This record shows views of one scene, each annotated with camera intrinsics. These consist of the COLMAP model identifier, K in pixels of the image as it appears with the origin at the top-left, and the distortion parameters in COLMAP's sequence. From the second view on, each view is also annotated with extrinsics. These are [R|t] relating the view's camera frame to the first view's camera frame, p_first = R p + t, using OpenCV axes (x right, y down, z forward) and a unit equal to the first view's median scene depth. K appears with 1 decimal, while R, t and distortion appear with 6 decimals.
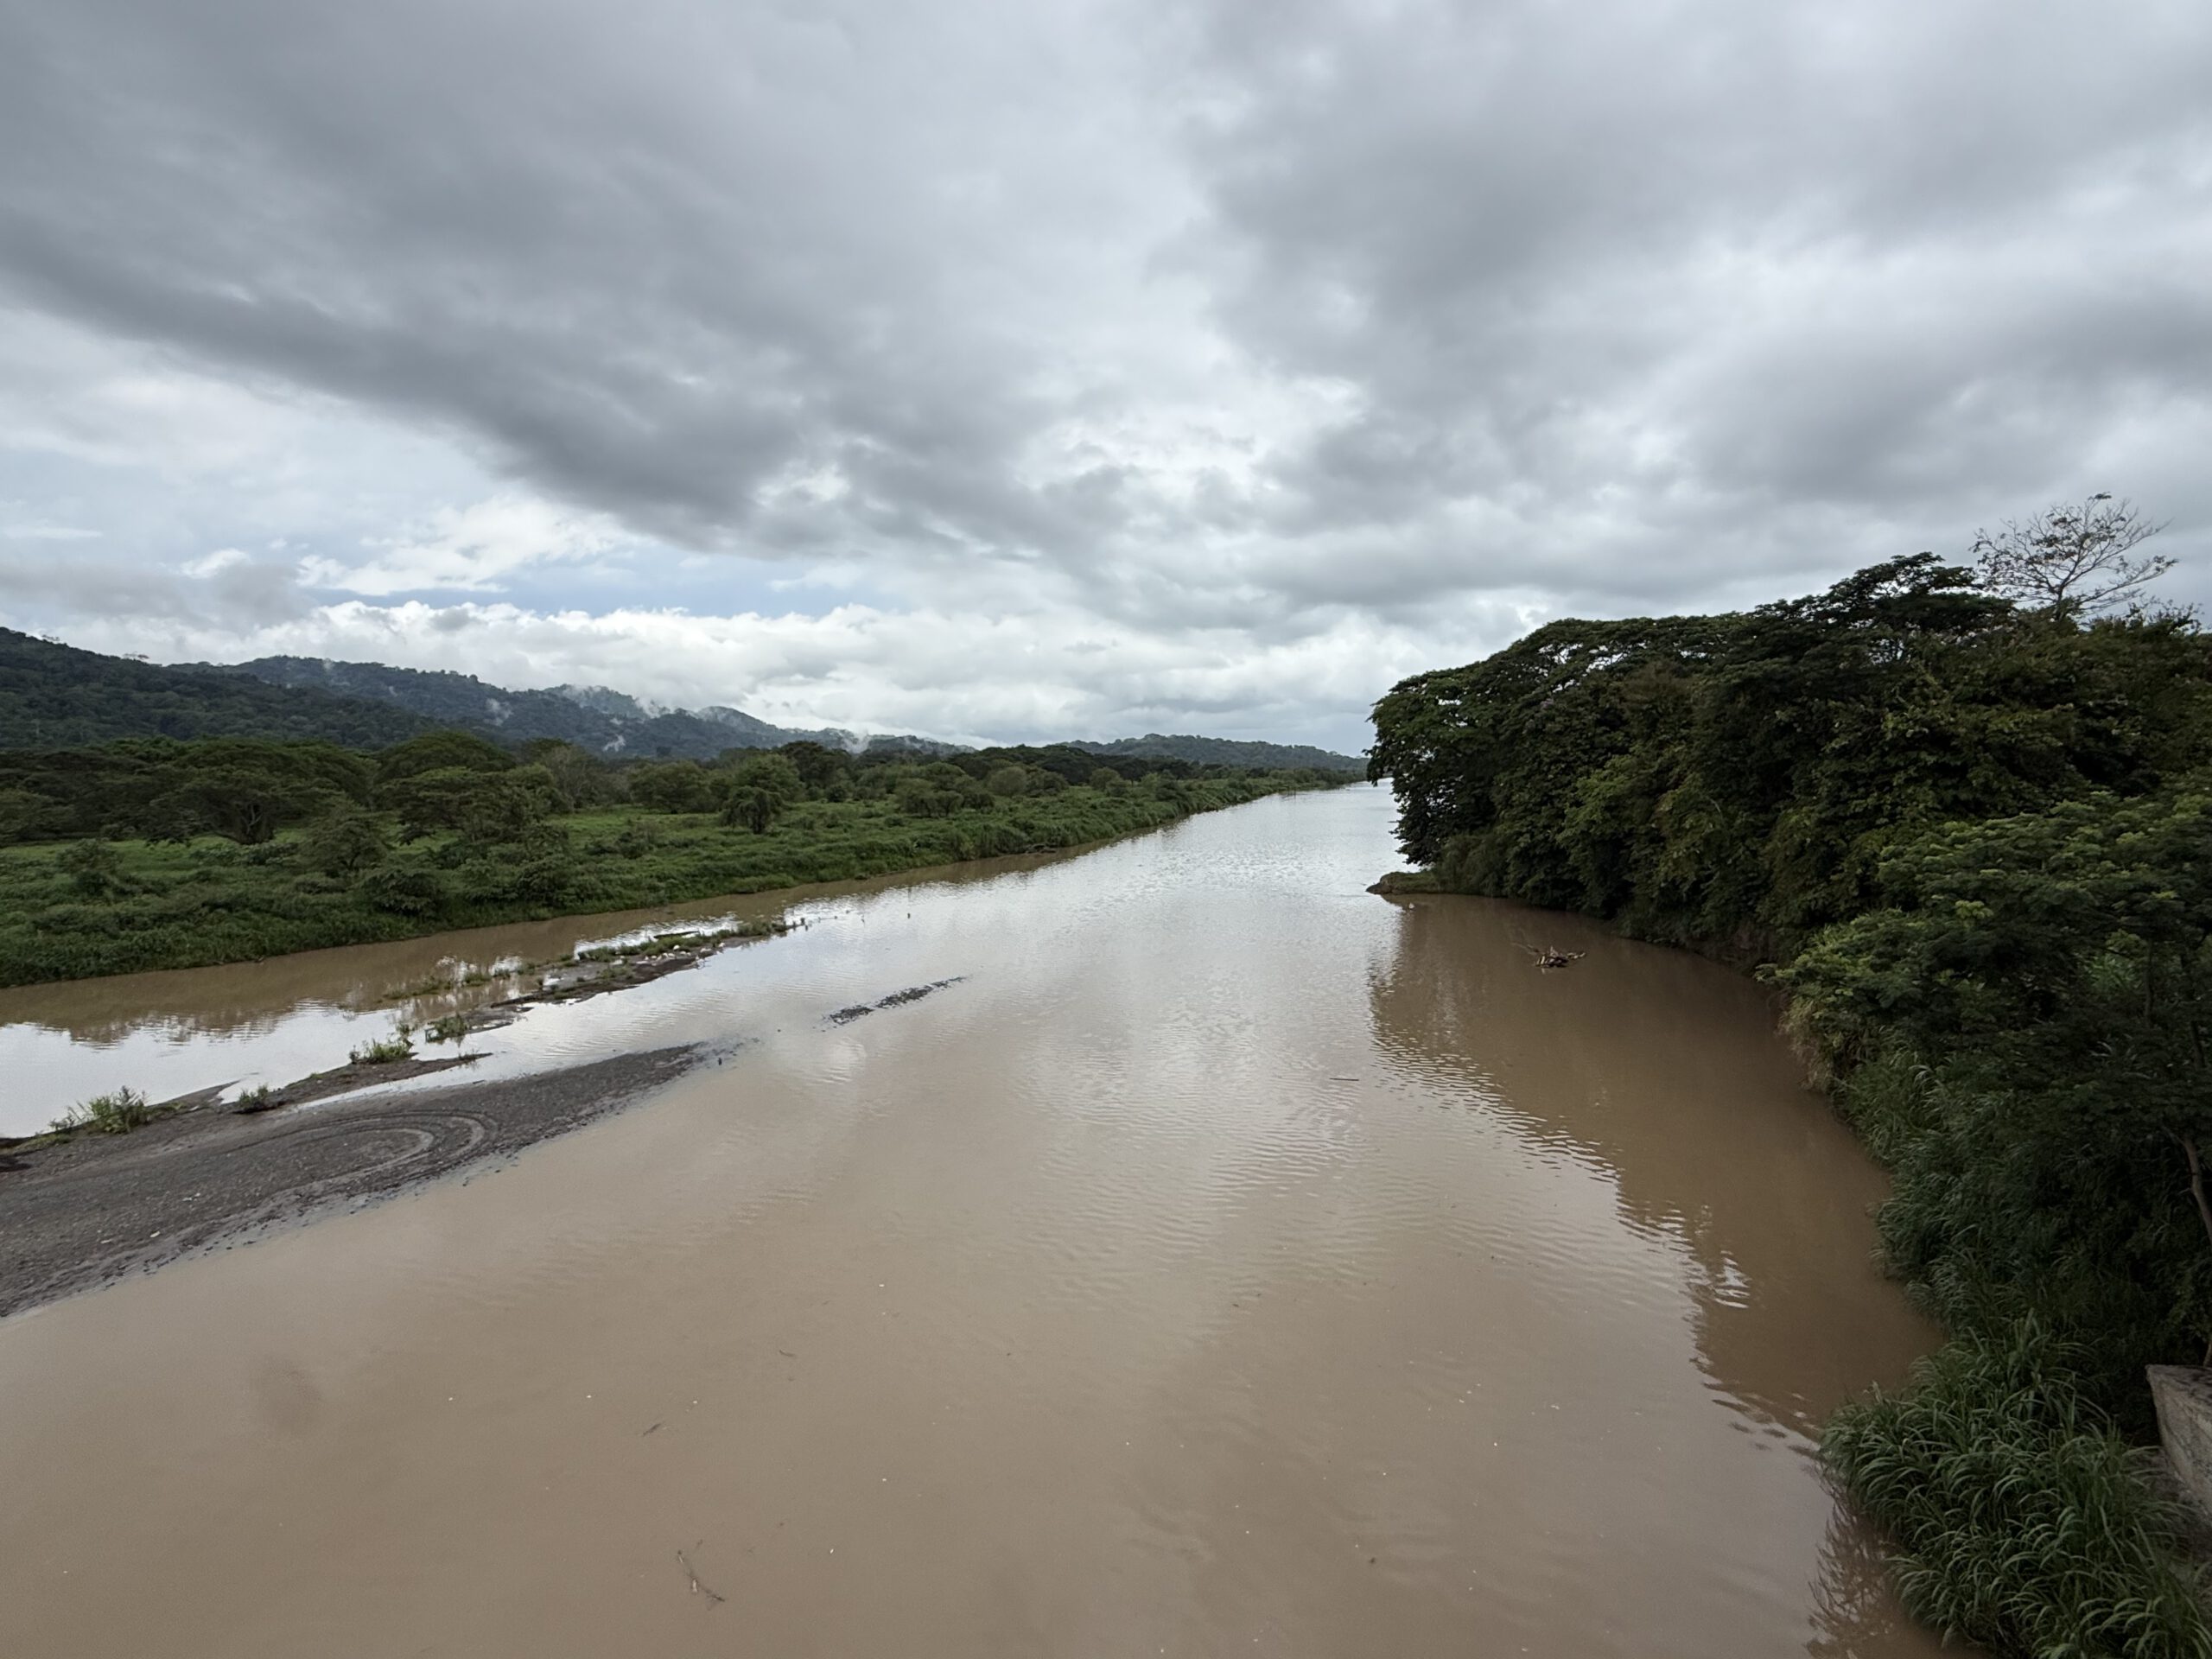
lens RADIAL K [[1066.5, 0, 1106.0], [0, 1066.5, 829.5], [0, 0, 1]] dist [-0.001774, -0.000055]
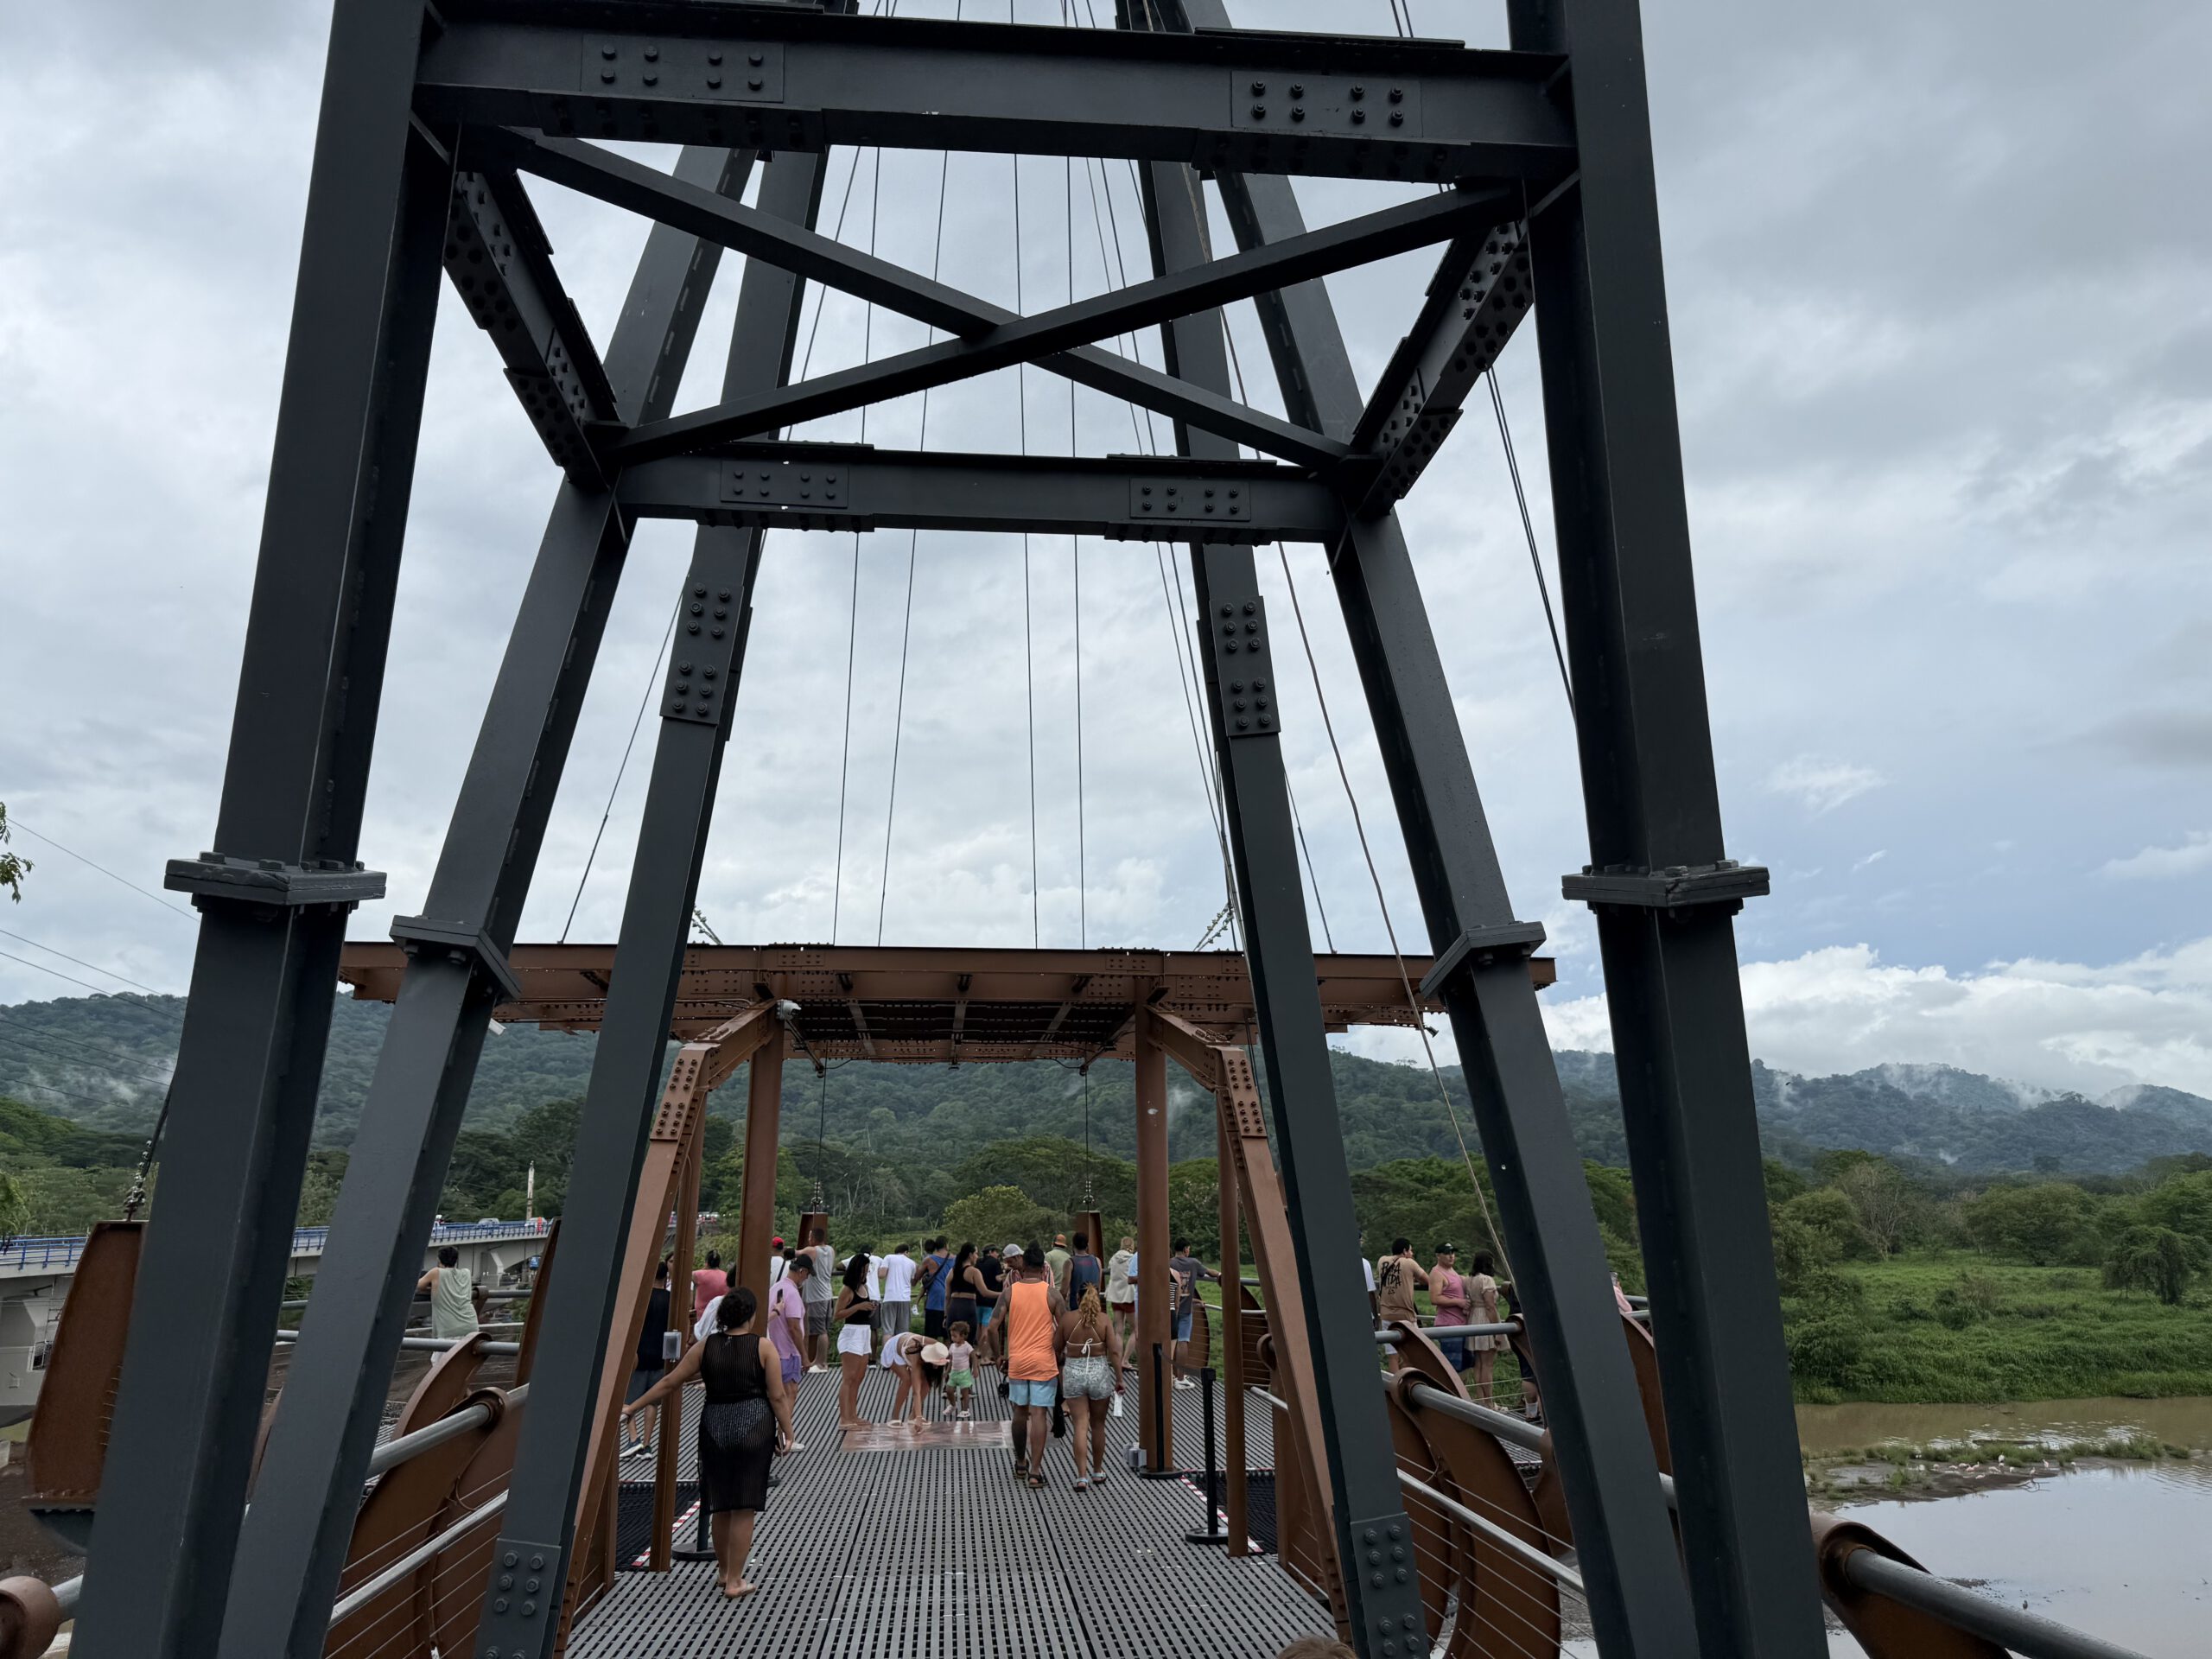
lens RADIAL K [[1589.3, 0, 1106.0], [0, 1589.3, 829.5], [0, 0, 1]] dist [0.007435, -0.036961]
pose [[0.606168, -0.170878, -0.776763, 0.075087], [-0.051544, 0.966154, -0.252766, 0.002090], [0.793664, 0.193256, 0.576844, -0.095188]]
